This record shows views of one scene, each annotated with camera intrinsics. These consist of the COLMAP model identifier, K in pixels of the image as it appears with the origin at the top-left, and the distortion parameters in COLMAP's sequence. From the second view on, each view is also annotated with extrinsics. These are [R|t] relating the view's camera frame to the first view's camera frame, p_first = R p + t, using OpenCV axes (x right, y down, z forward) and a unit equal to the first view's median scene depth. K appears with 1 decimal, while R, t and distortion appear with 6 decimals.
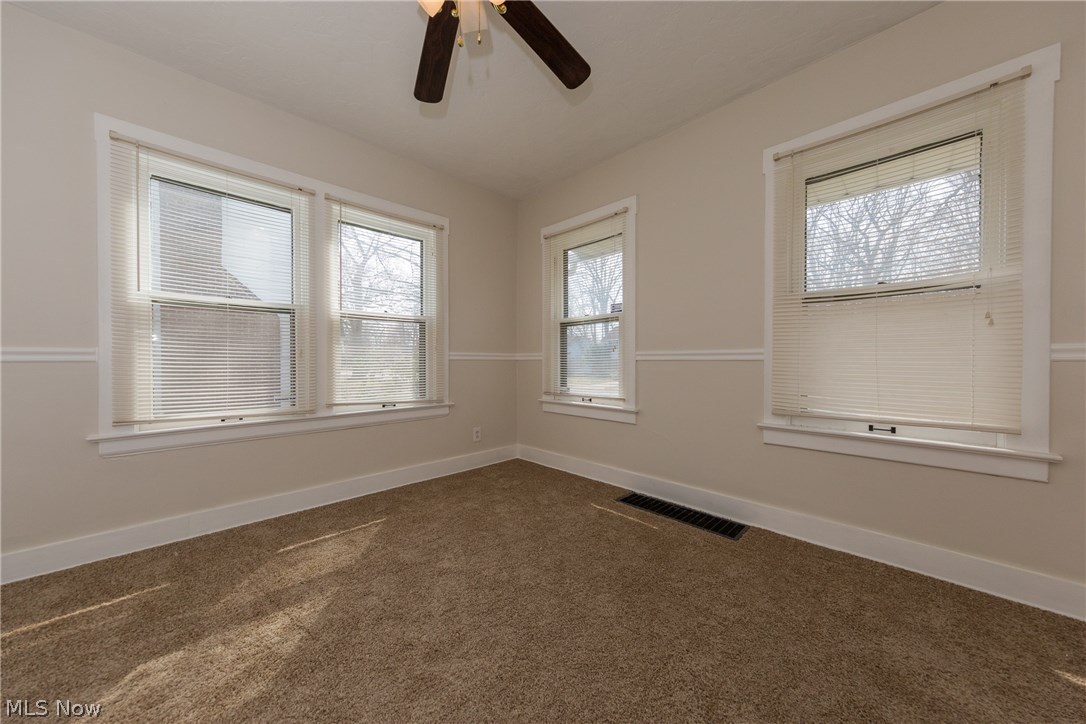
lens RADIAL K [[373.2, 0, 544.0], [0, 373.2, 363.1], [0, 0, 1]] dist [0.010897, 0.000007]
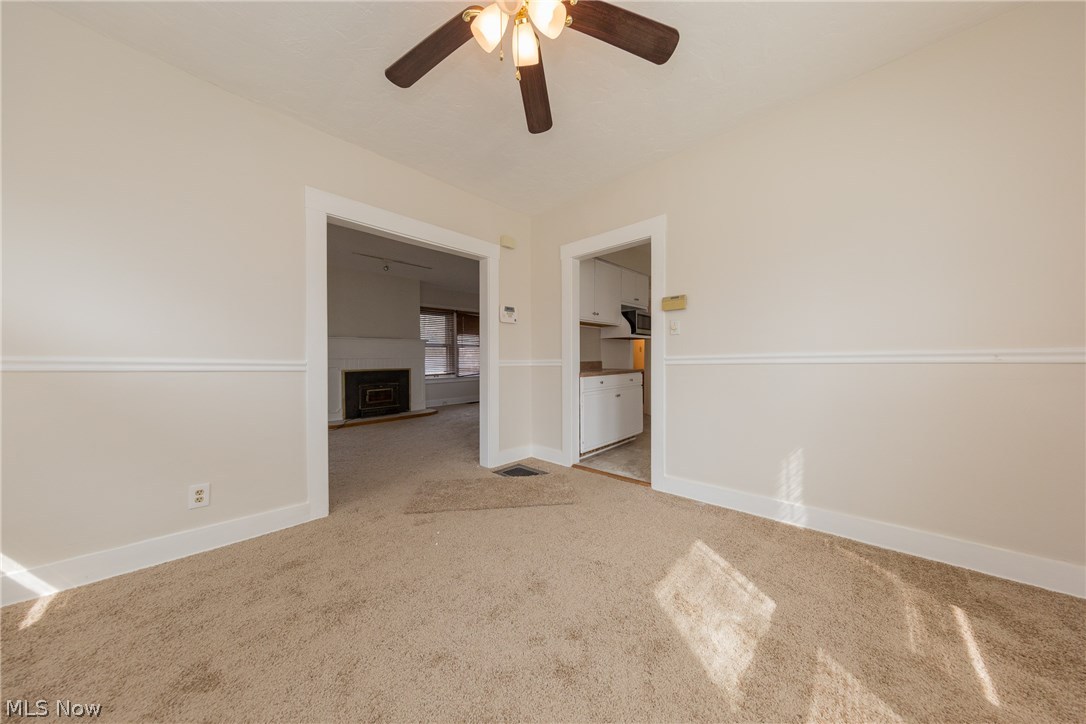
lens RADIAL K [[344.9, 0, 550.6], [0, 344.9, 363.9], [0, 0, 1]] dist [0.008076, -0.000059]
pose [[-0.998117, 0.004671, -0.061167, -0.145533], [0.003048, 0.999641, 0.026603, -0.014899], [0.061269, 0.026367, -0.997773, 1.158636]]
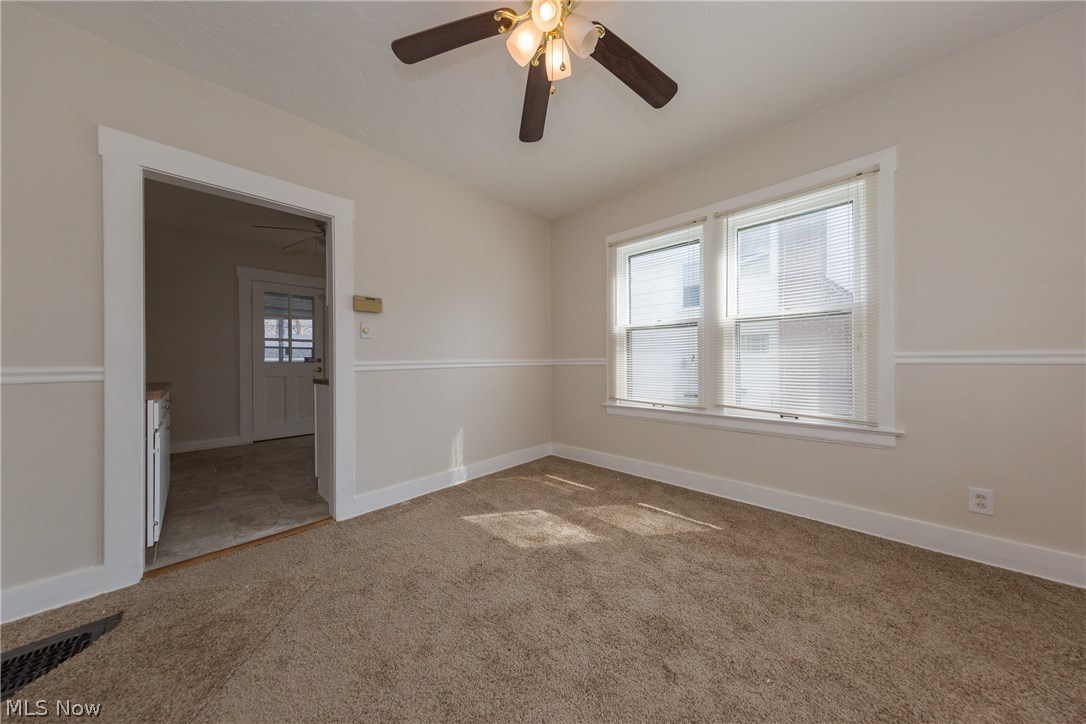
lens RADIAL K [[344.9, 0, 550.6], [0, 344.9, 363.9], [0, 0, 1]] dist [0.008076, -0.000059]
pose [[0.042761, 0.002441, -0.999082, 0.471701], [-0.006918, 0.999974, 0.002147, -0.008367], [0.999061, 0.006820, 0.042777, 0.543587]]
